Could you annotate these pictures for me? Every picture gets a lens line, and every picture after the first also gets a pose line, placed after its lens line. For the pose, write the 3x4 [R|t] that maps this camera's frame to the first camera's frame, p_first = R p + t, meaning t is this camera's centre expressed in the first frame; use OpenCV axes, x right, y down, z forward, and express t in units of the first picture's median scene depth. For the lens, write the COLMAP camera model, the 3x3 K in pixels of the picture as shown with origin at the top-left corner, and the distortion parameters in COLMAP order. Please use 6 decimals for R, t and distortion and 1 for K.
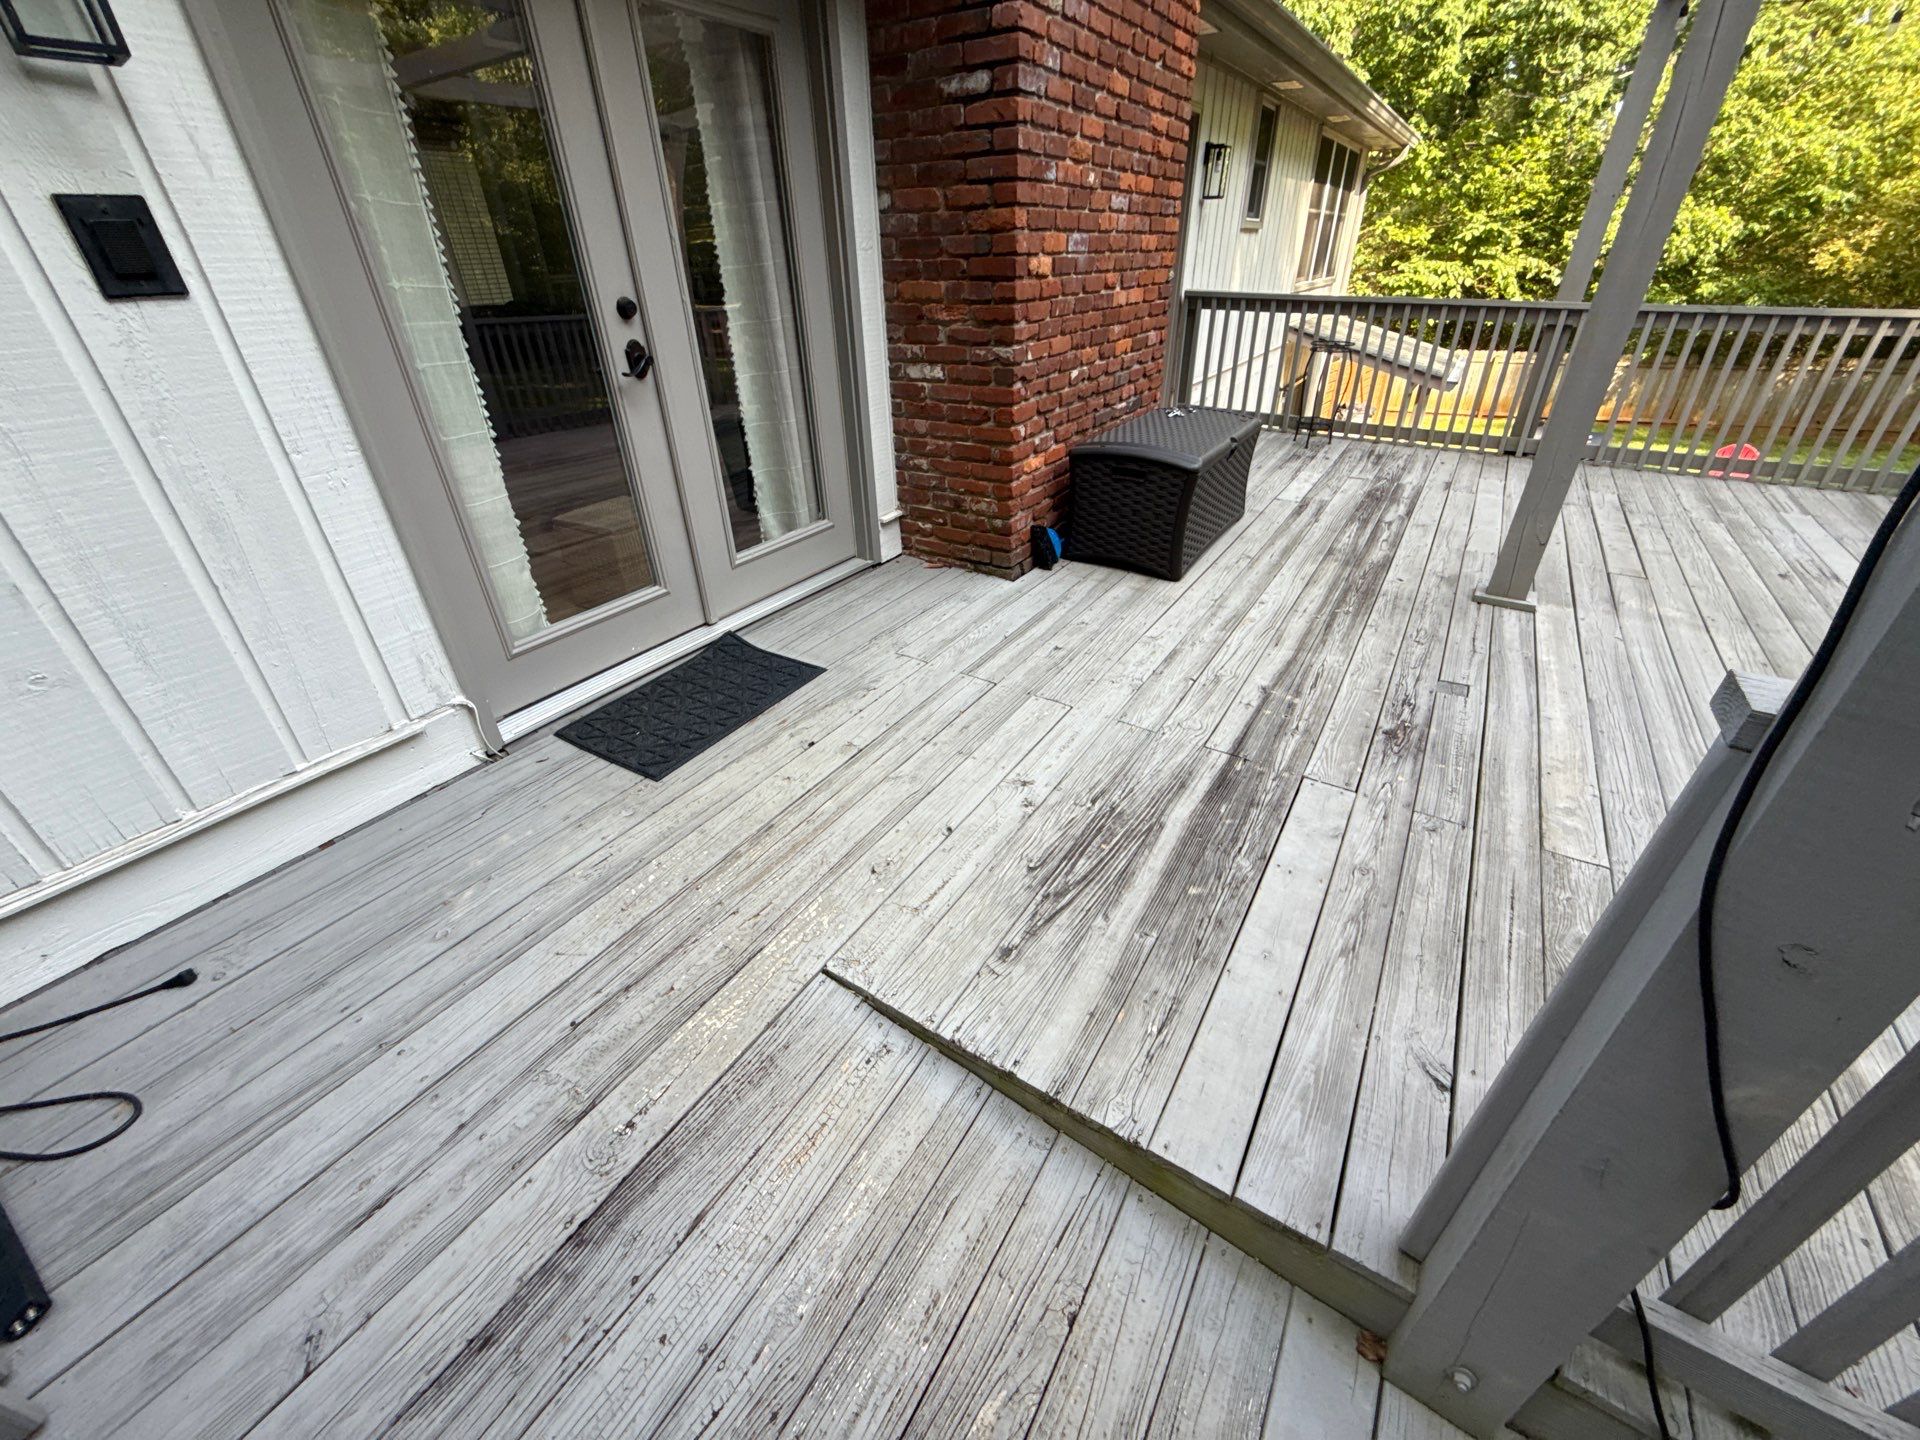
lens RADIAL K [[765.9, 0, 958.1], [0, 765.9, 723.2], [0, 0, 1]] dist [0.000461, -0.000203]
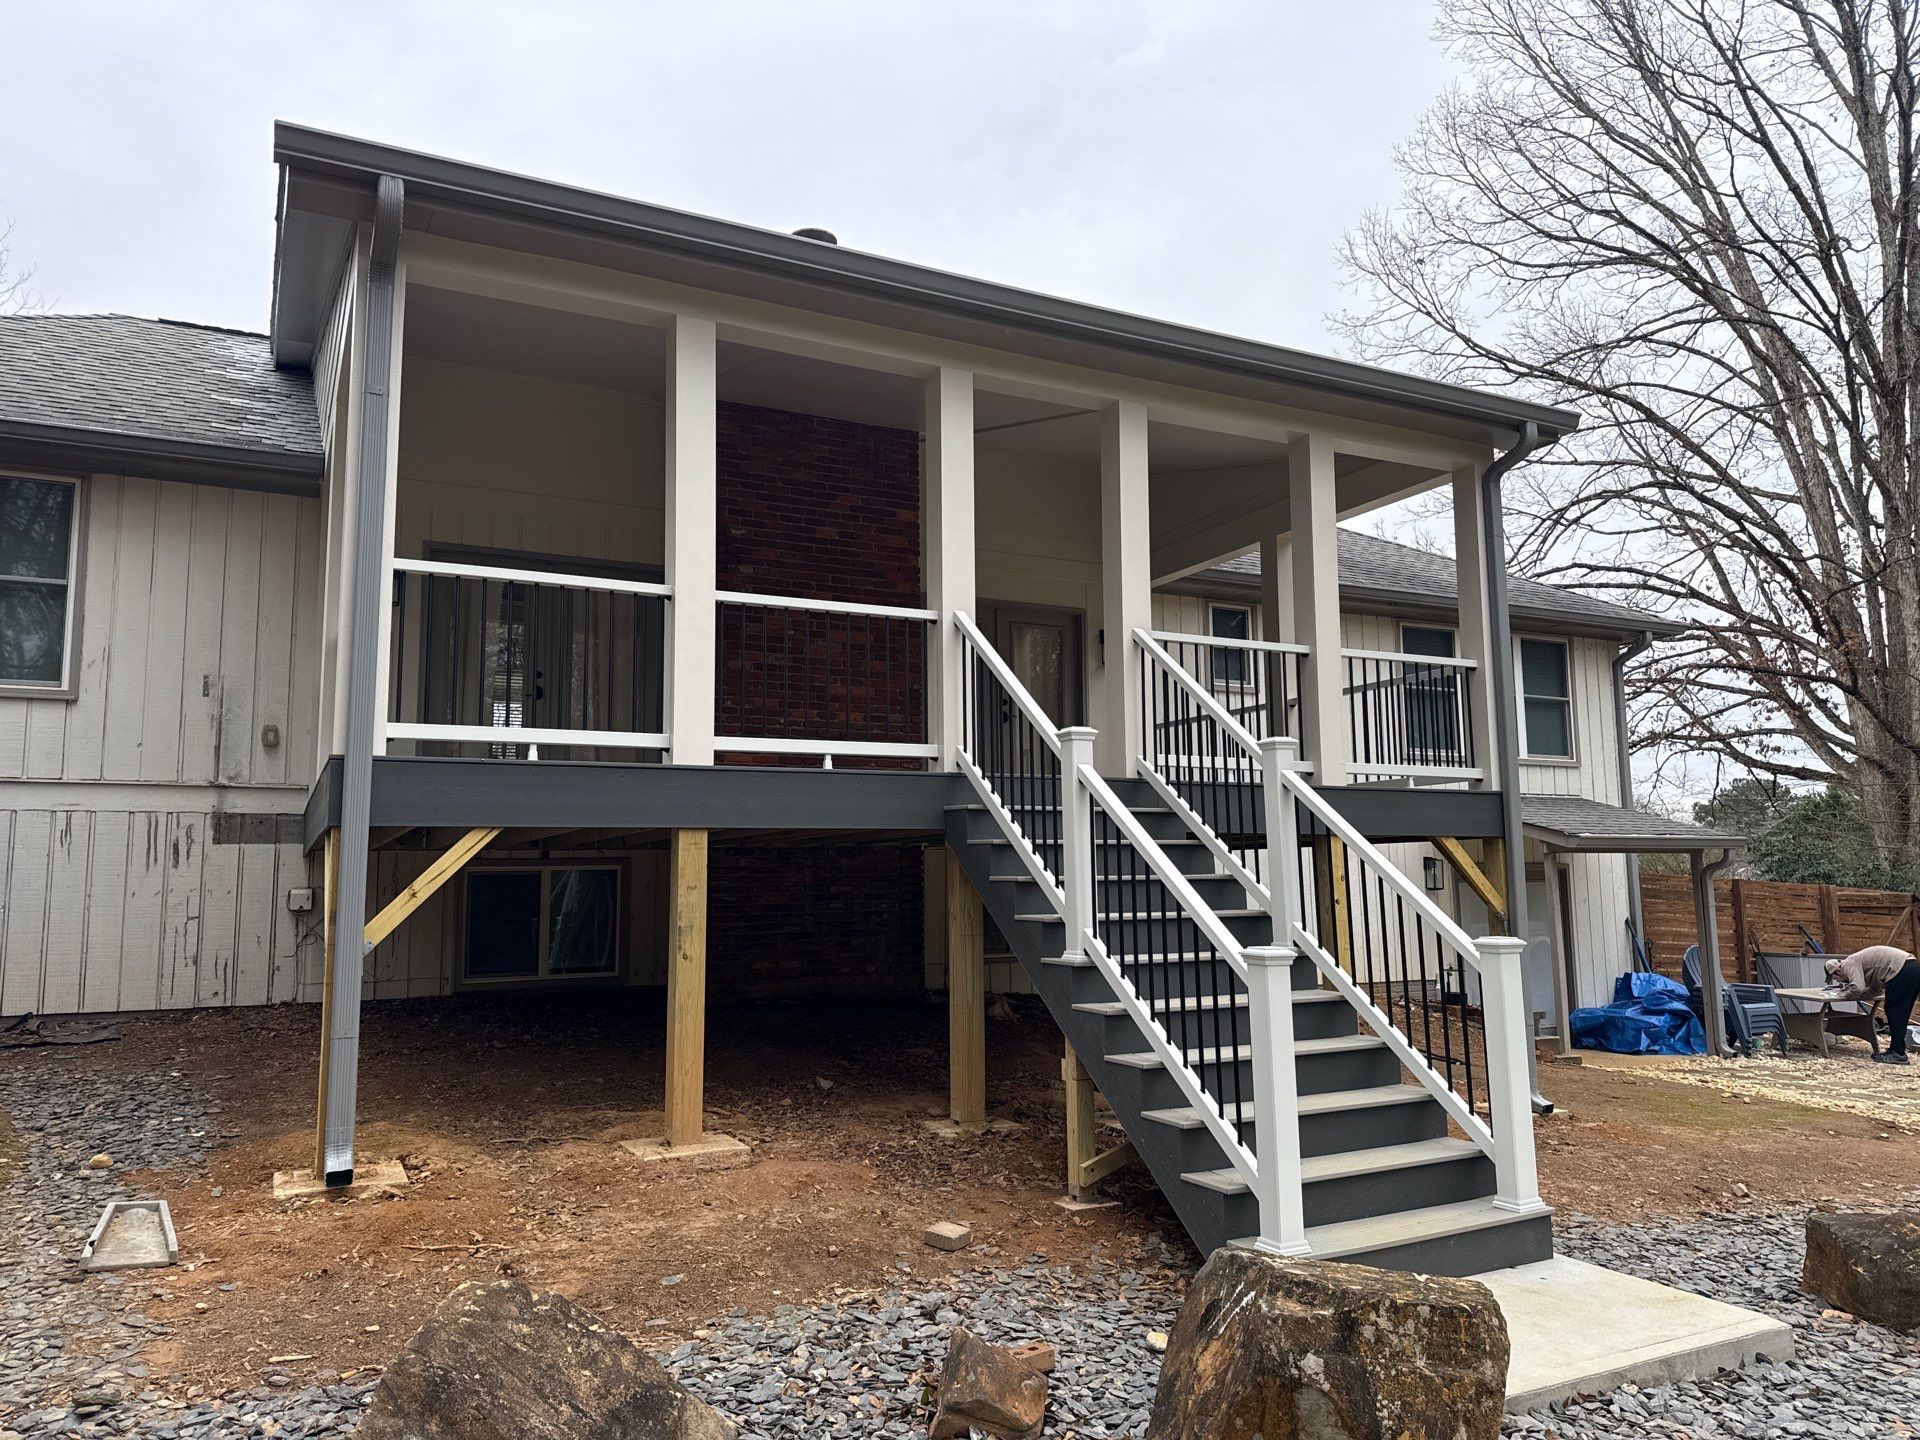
lens RADIAL K [[1353.3, 0, 966.8], [0, 1353.3, 726.7], [0, 0, 1]] dist [0.049311, -0.075340]
pose [[0.871865, -0.045008, -0.487674, 2.140492], [-0.262467, 0.797753, -0.542865, 1.195511], [0.413476, 0.601303, 0.683719, -1.000266]]
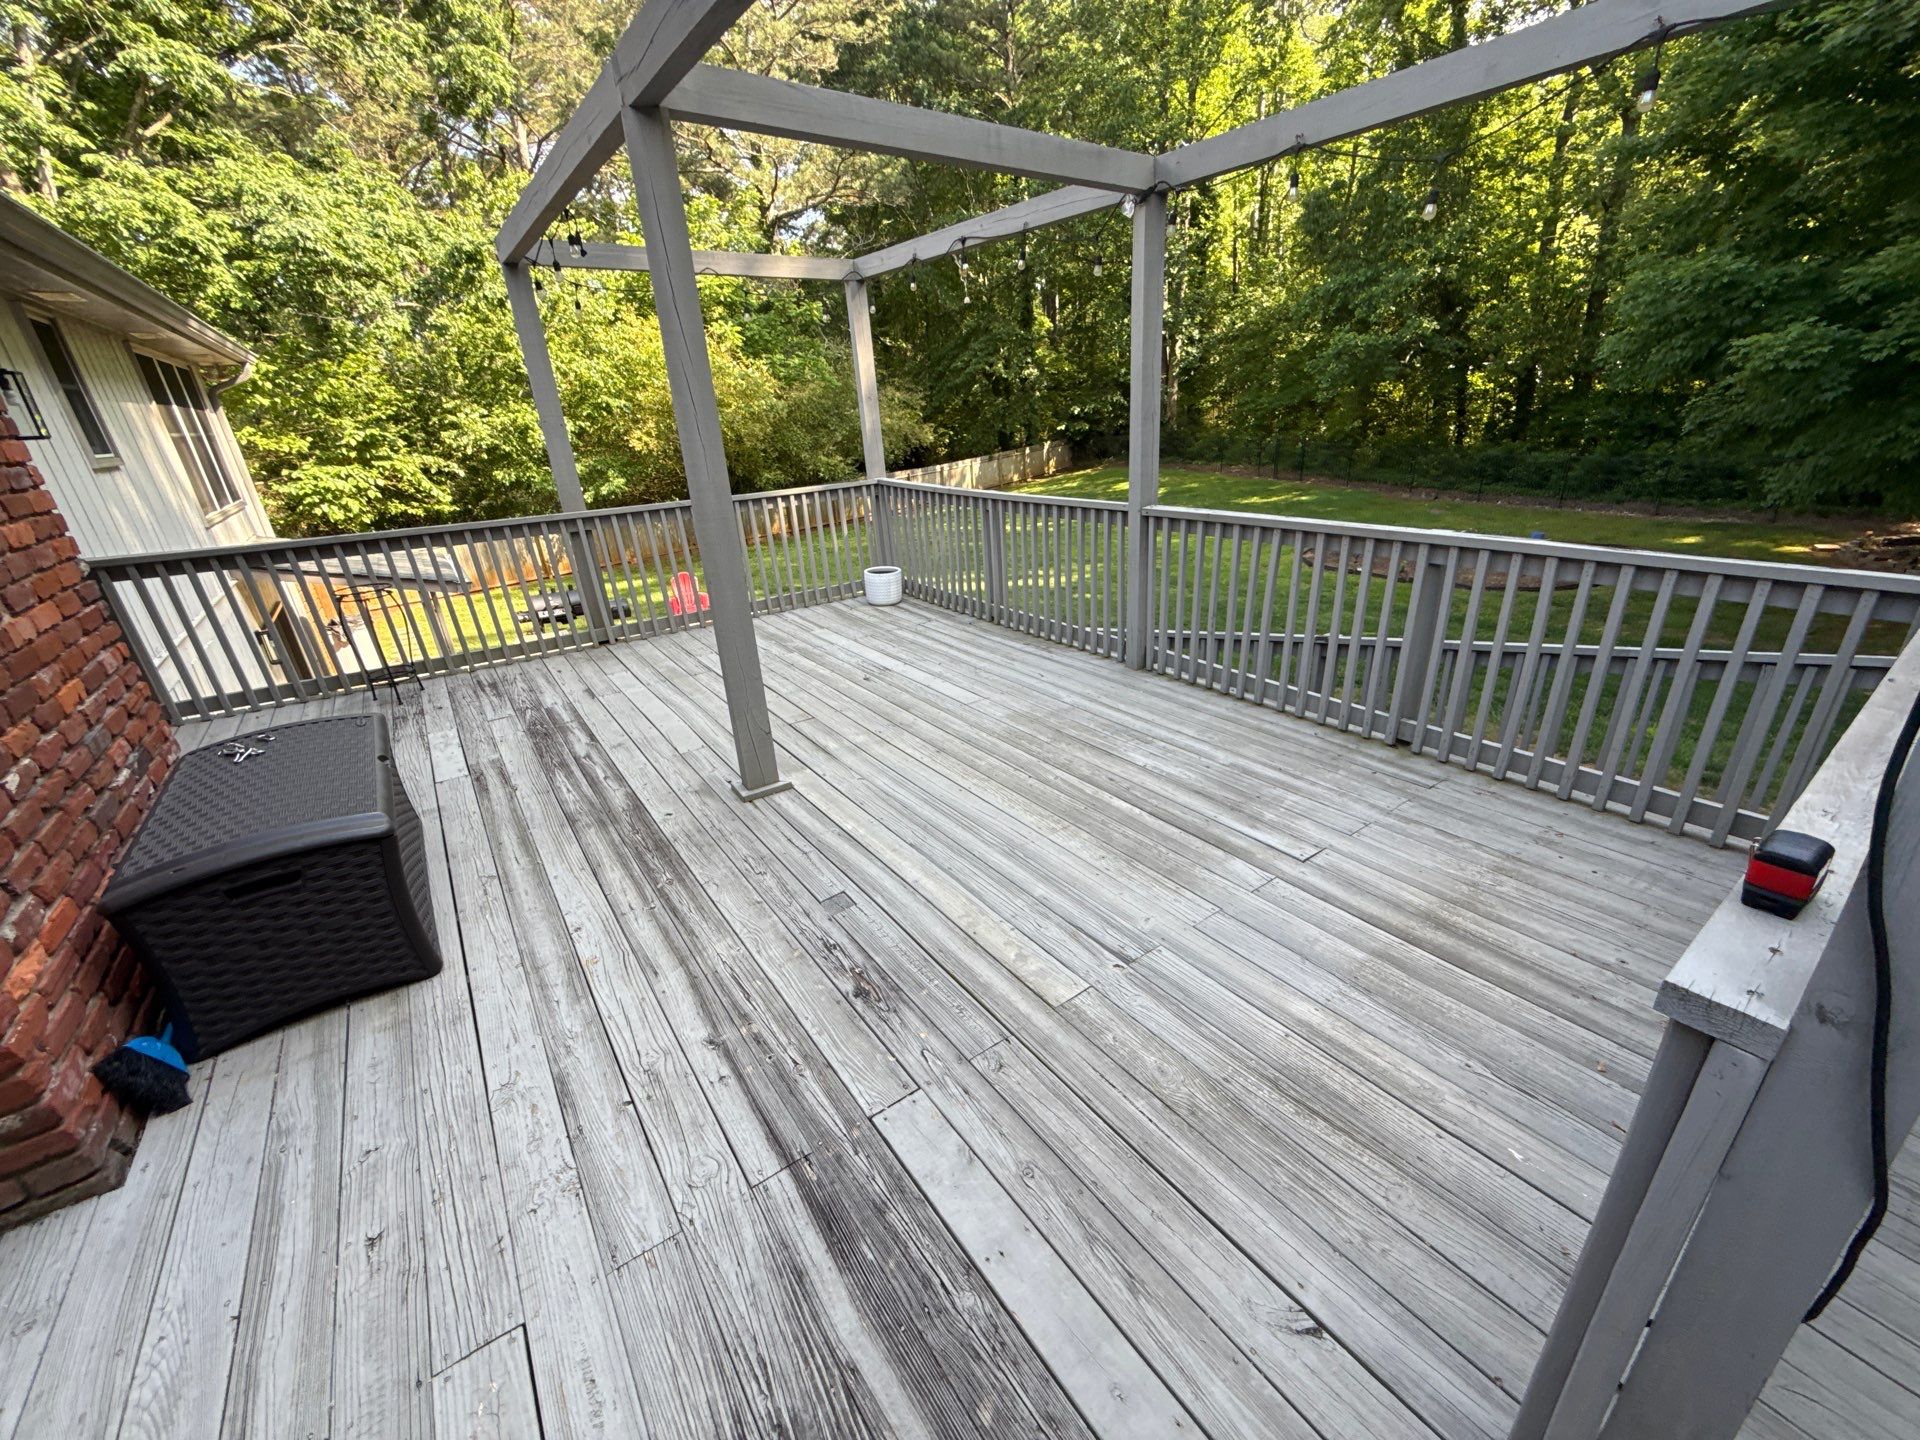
lens RADIAL K [[765.7, 0, 958.3], [0, 765.7, 720.5], [0, 0, 1]] dist [-0.001156, 0.000400]
pose [[0.382612, -0.363397, 0.849441, -0.032899], [0.526905, 0.841054, 0.122476, -0.222565], [-0.758933, 0.400714, 0.513273, 0.228008]]
